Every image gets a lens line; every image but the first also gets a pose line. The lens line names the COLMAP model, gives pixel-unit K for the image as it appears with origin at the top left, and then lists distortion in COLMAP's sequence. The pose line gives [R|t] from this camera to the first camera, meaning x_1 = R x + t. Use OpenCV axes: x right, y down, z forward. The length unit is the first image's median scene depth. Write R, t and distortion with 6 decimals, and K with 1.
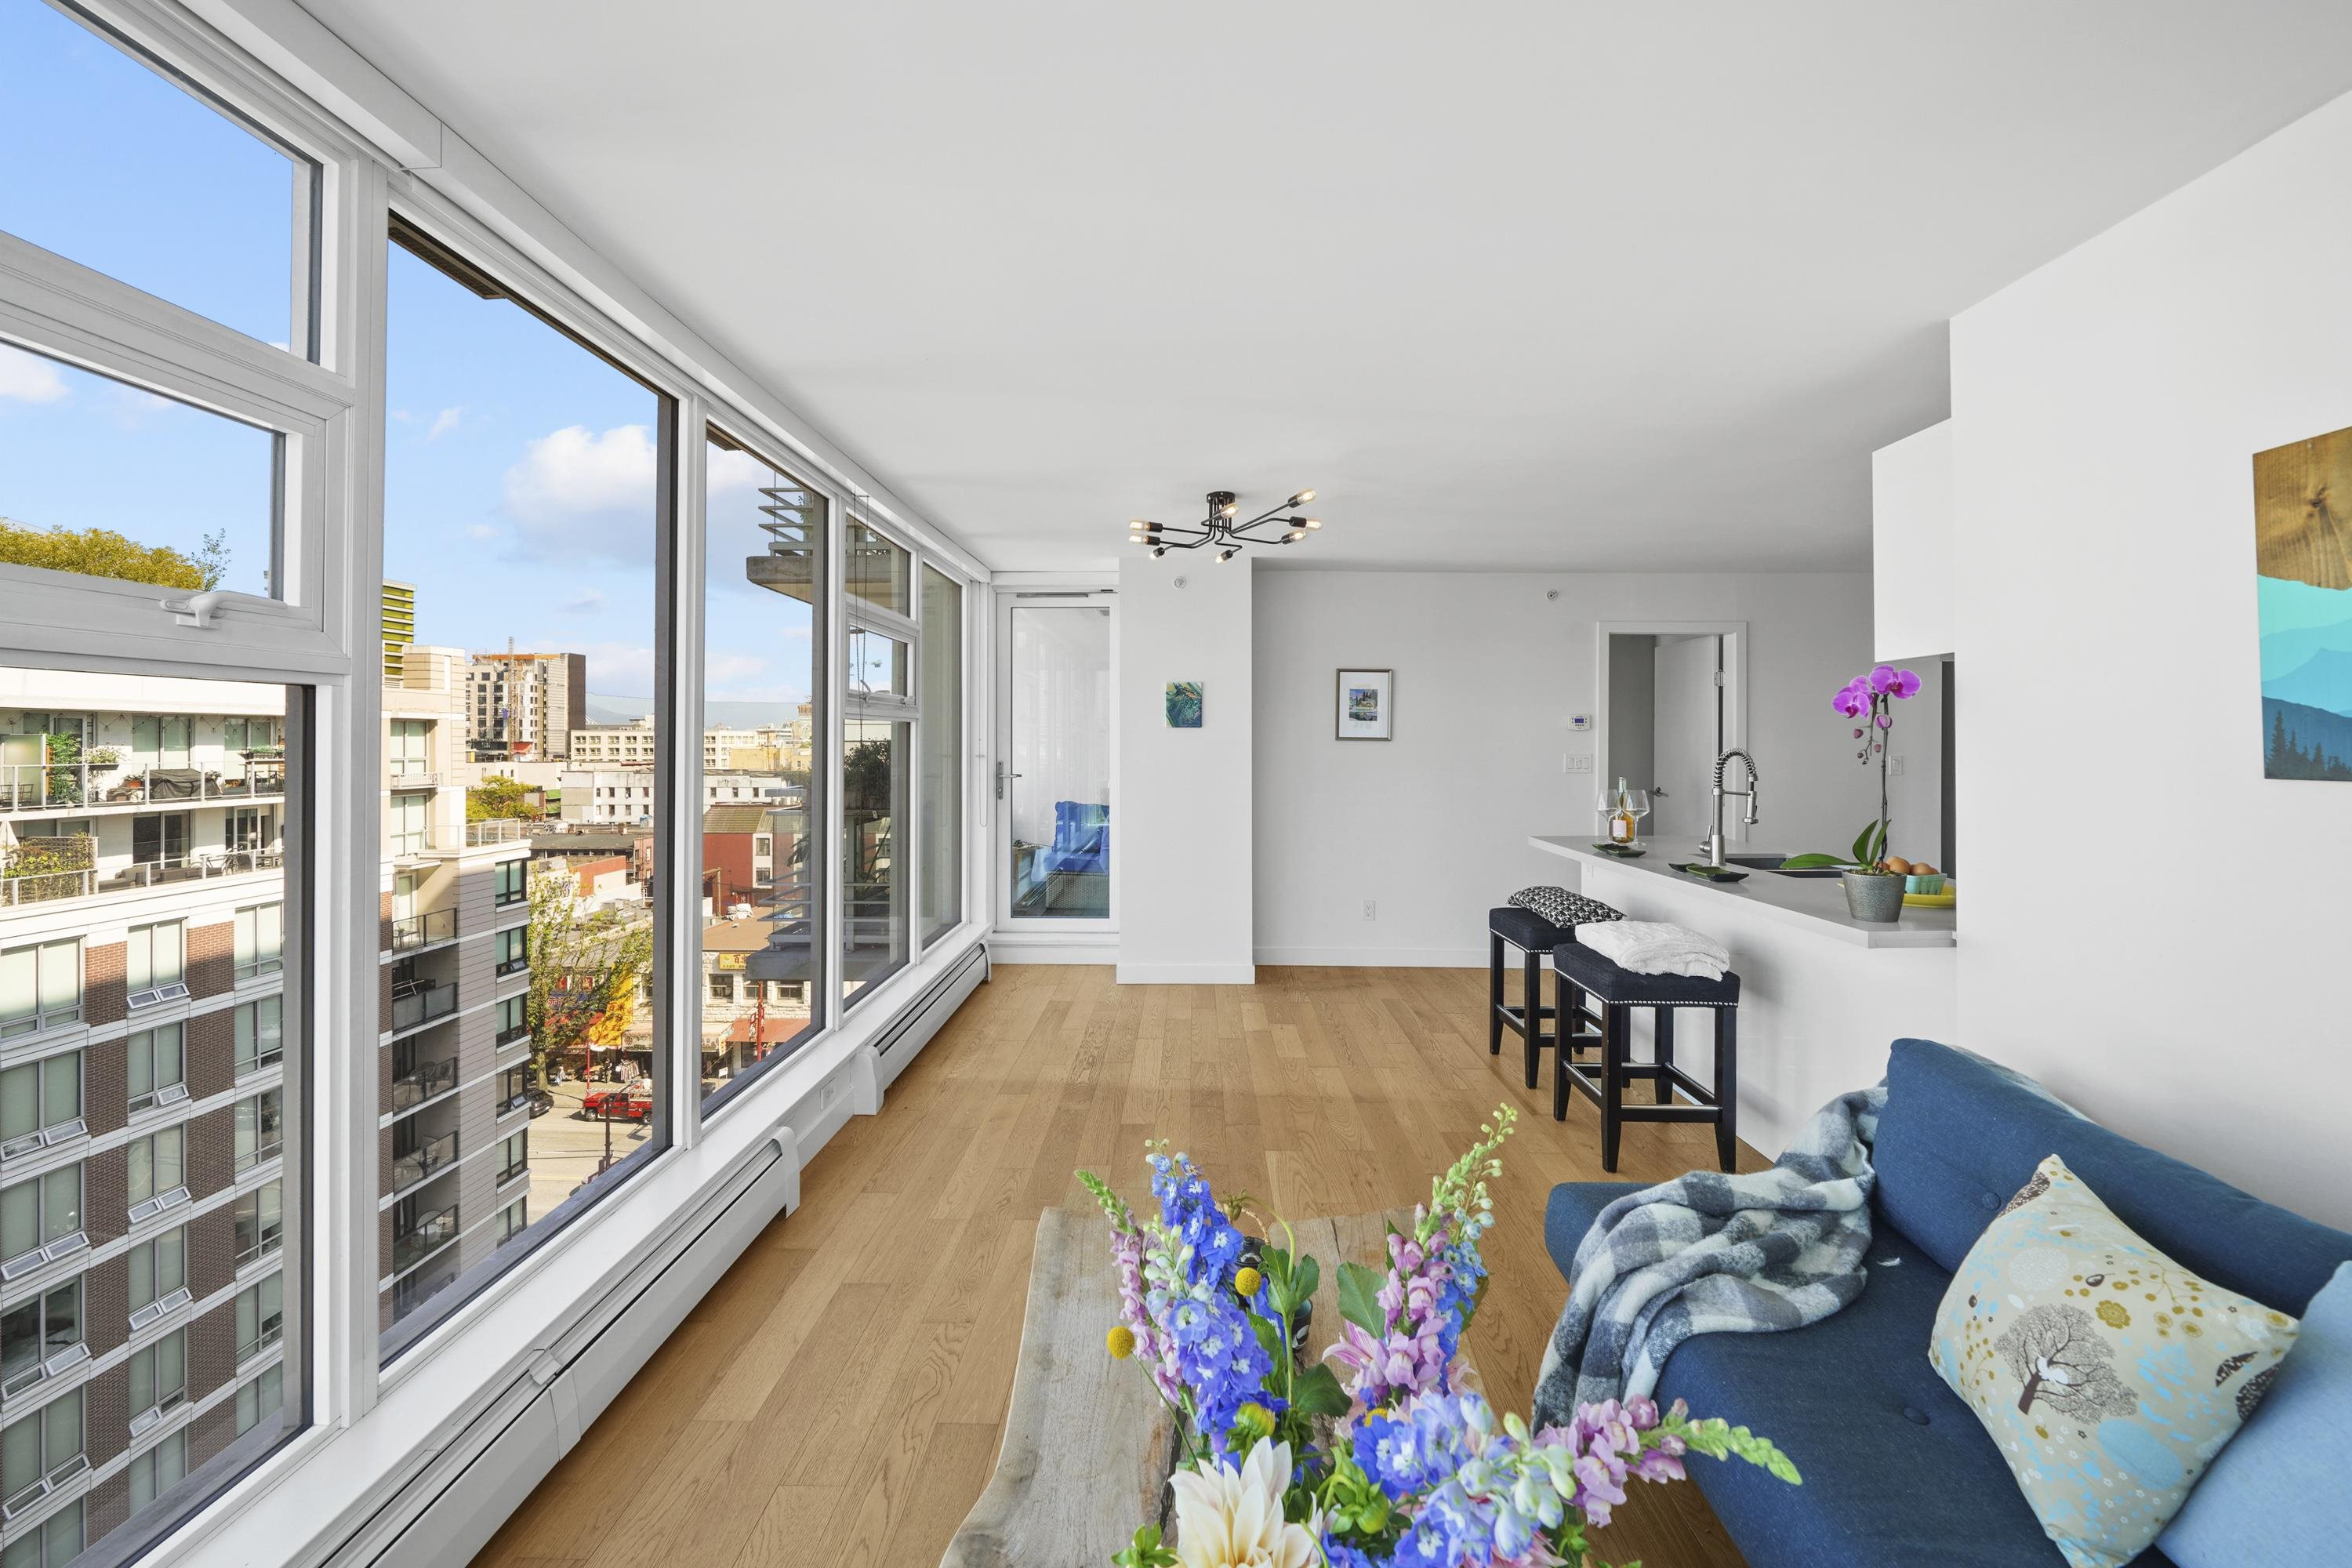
lens RADIAL K [[870.8, 0, 1187.0], [0, 870.8, 737.2], [0, 0, 1]] dist [-0.000694, 0.000049]
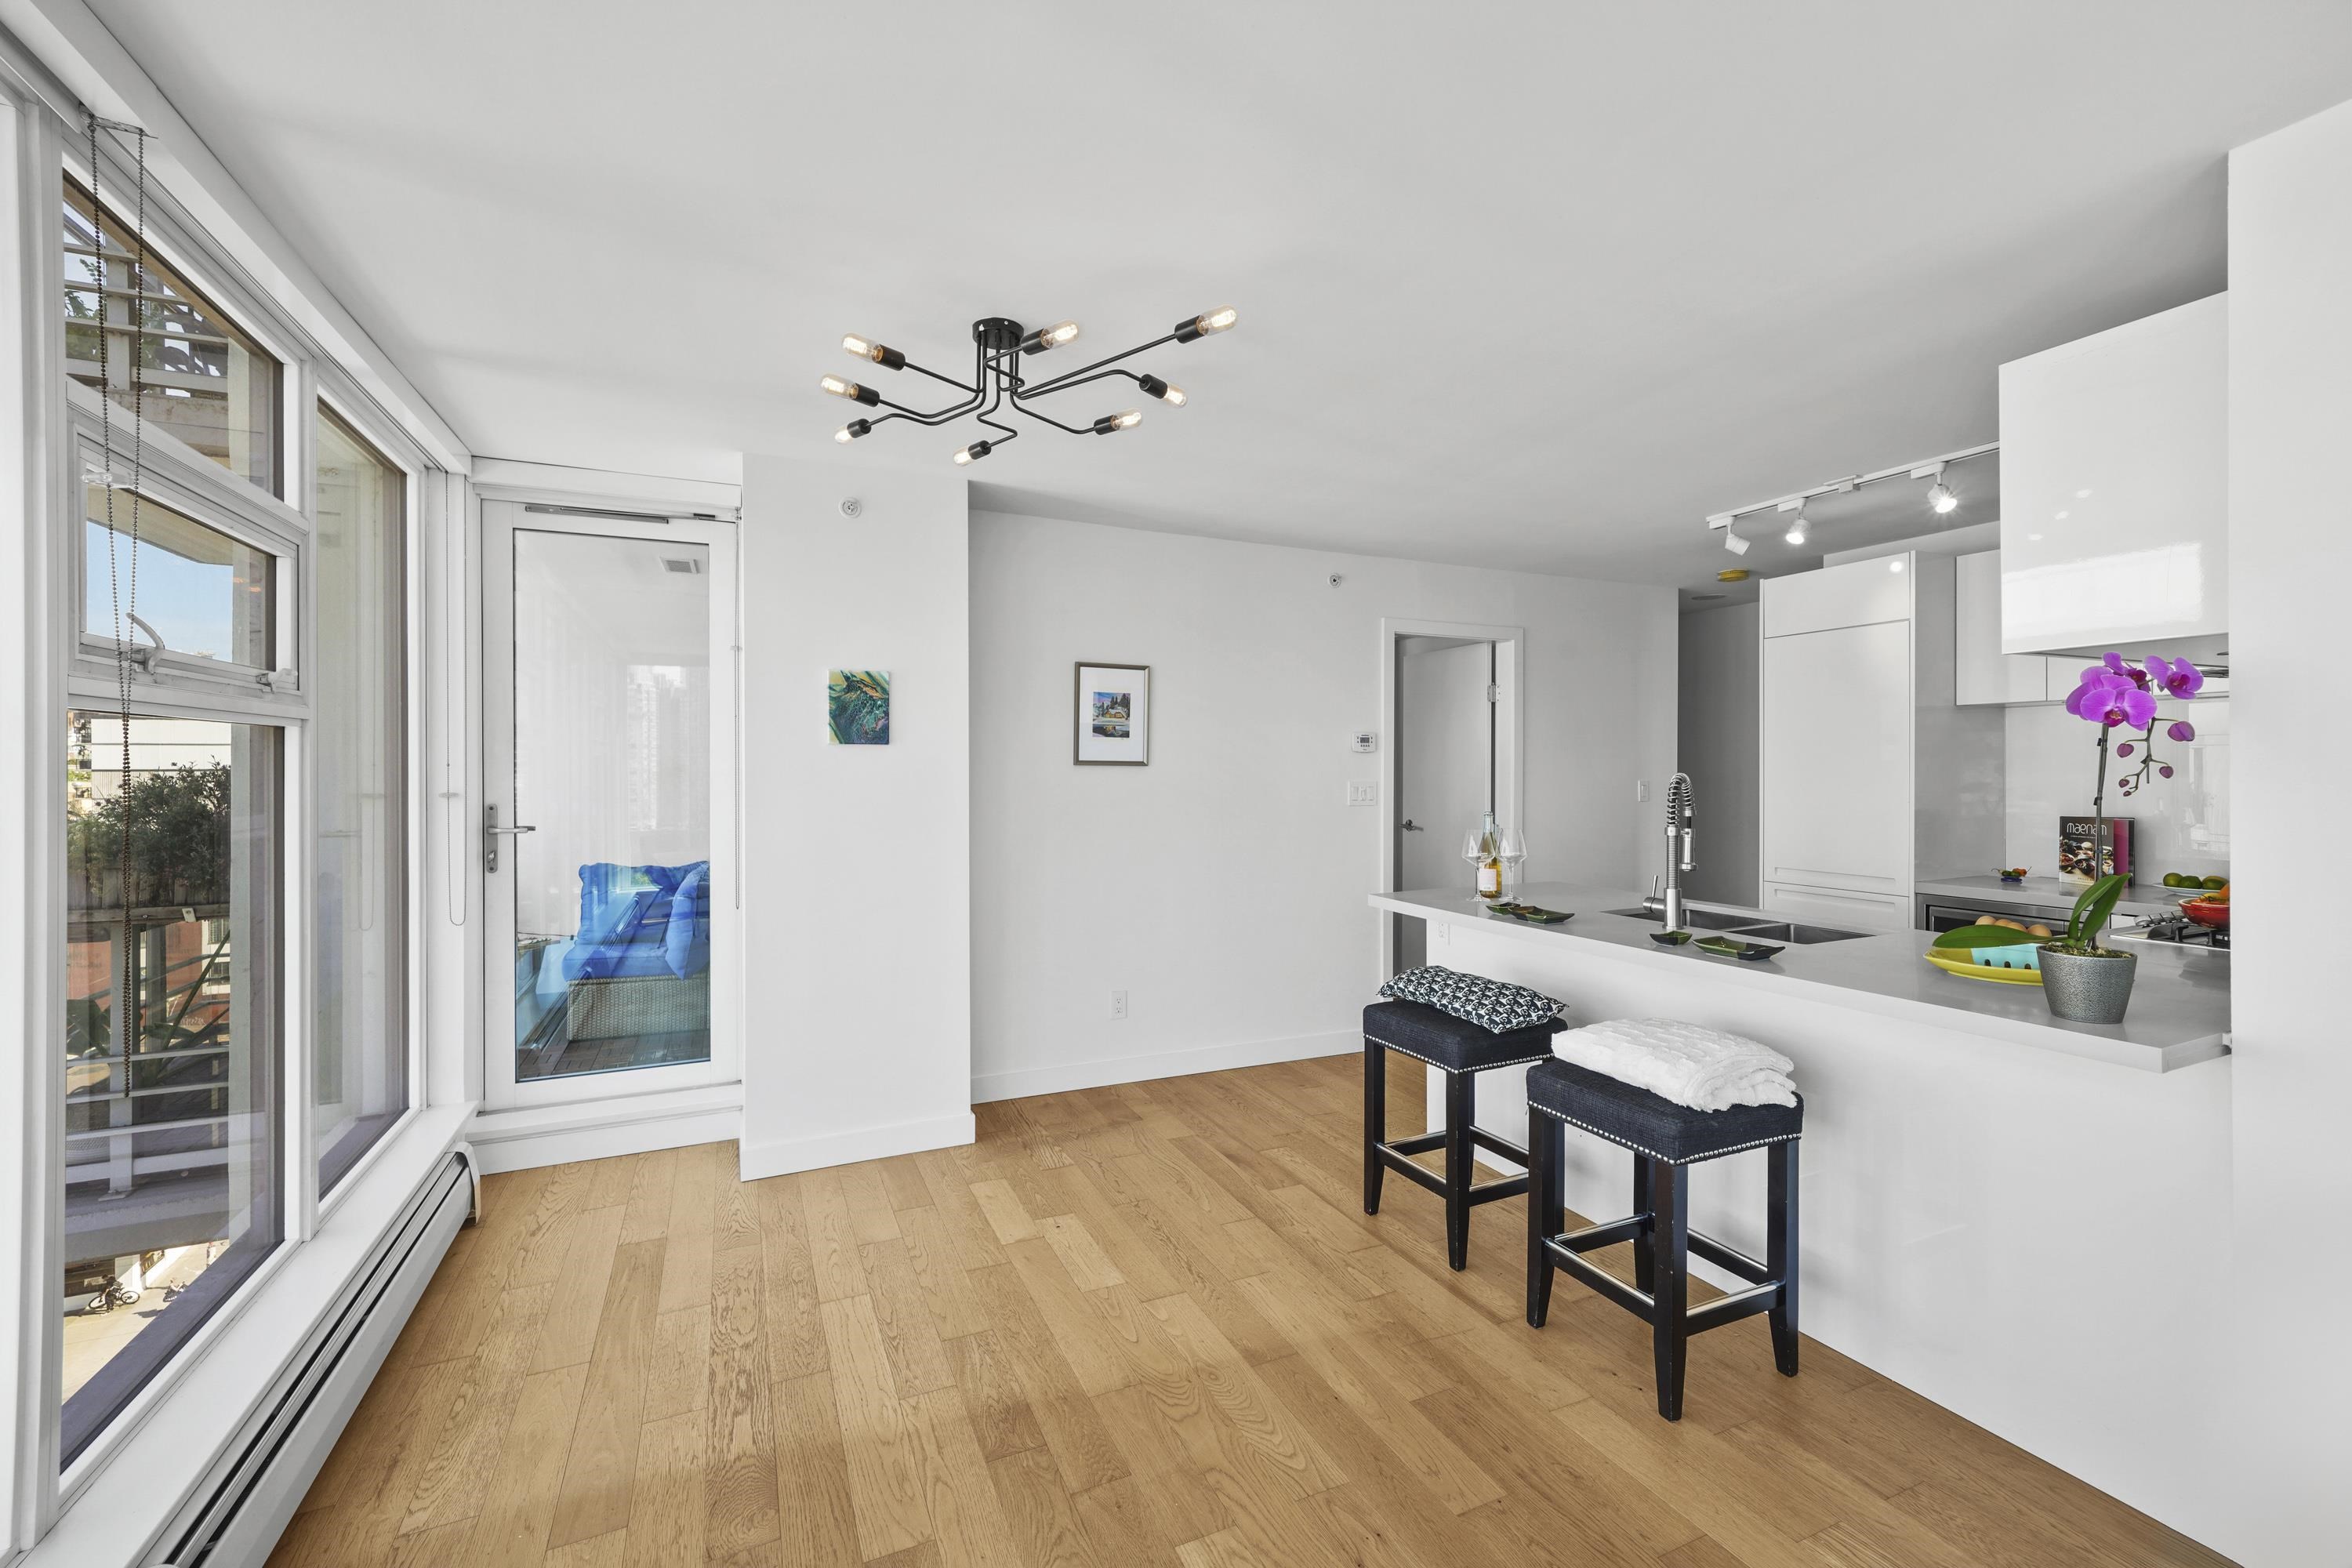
lens RADIAL K [[975.0, 0, 1172.8], [0, 975.0, 767.6], [0, 0, 1]] dist [0.002553, -0.000107]
pose [[0.905705, -0.002536, 0.423901, -0.106628], [0.000683, 0.999990, 0.004524, 0.002670], [-0.423908, -0.003808, 0.905697, 0.316873]]
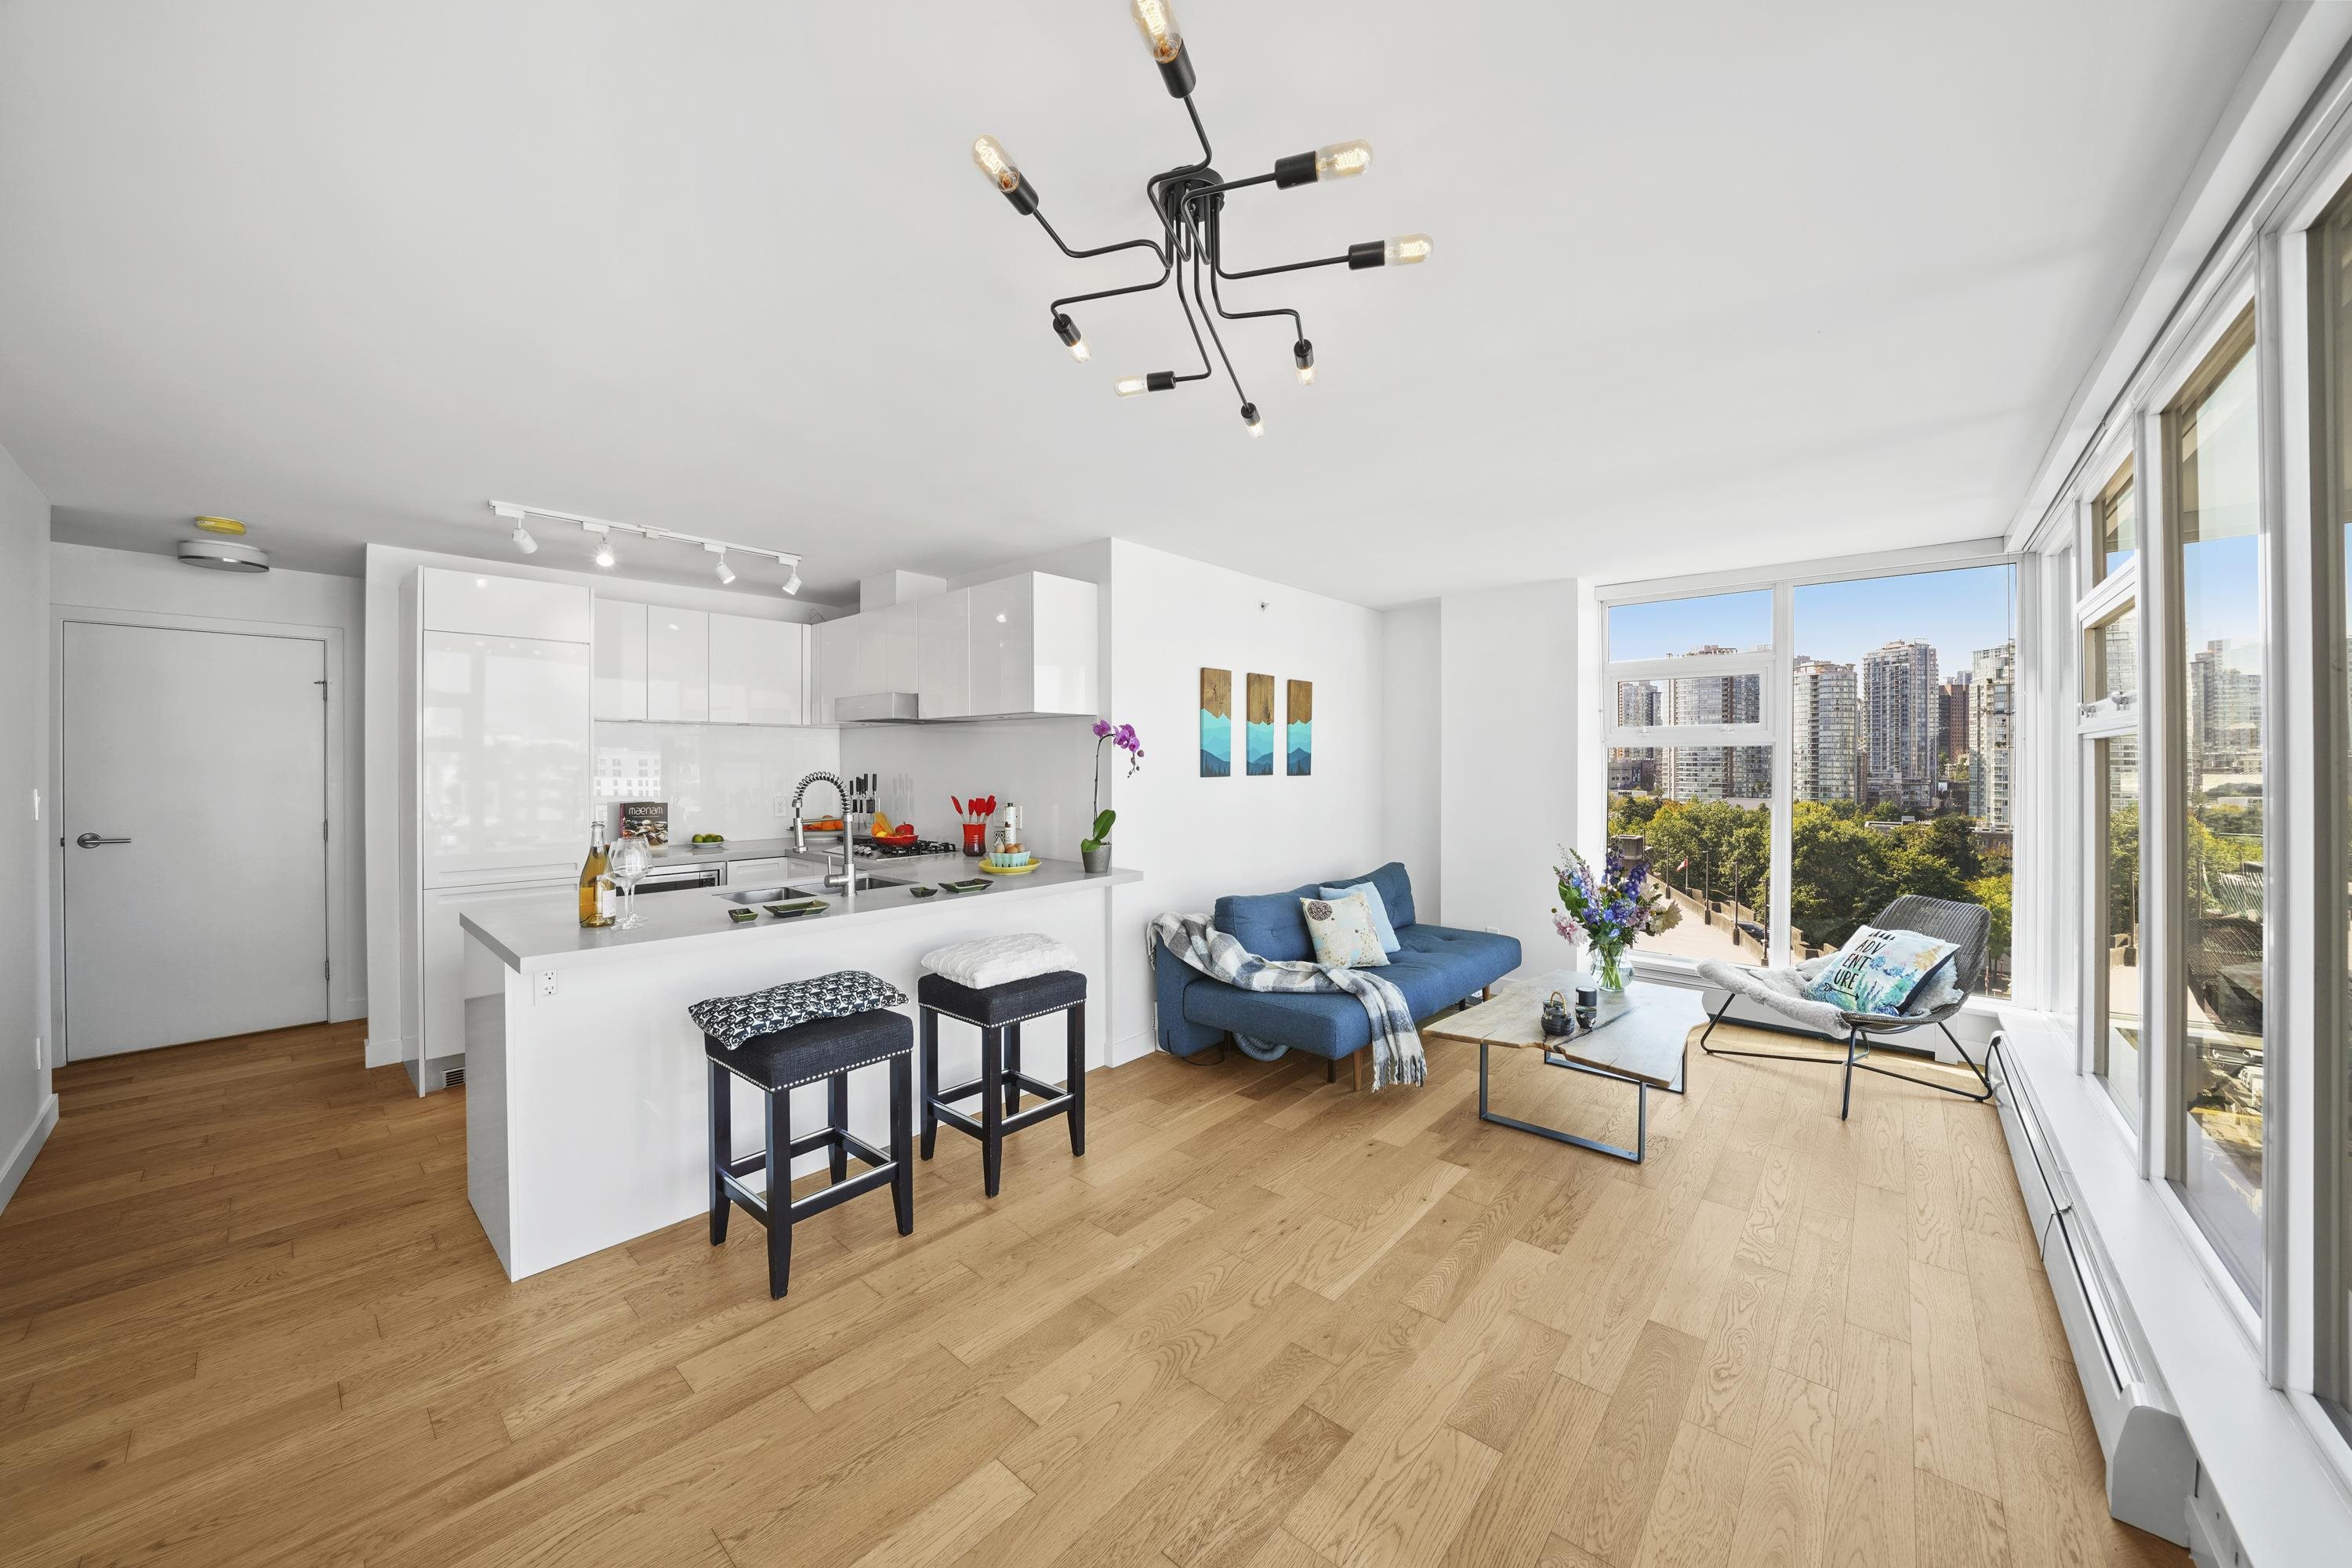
lens RADIAL K [[815.9, 0, 1173.4], [0, 815.9, 772.0], [0, 0, 1]] dist [-0.018041, -0.000073]
pose [[-0.753348, -0.006097, 0.657594, -0.180460], [-0.002489, 0.999976, 0.006419, 0.004240], [-0.657617, 0.003199, -0.753345, 1.091249]]
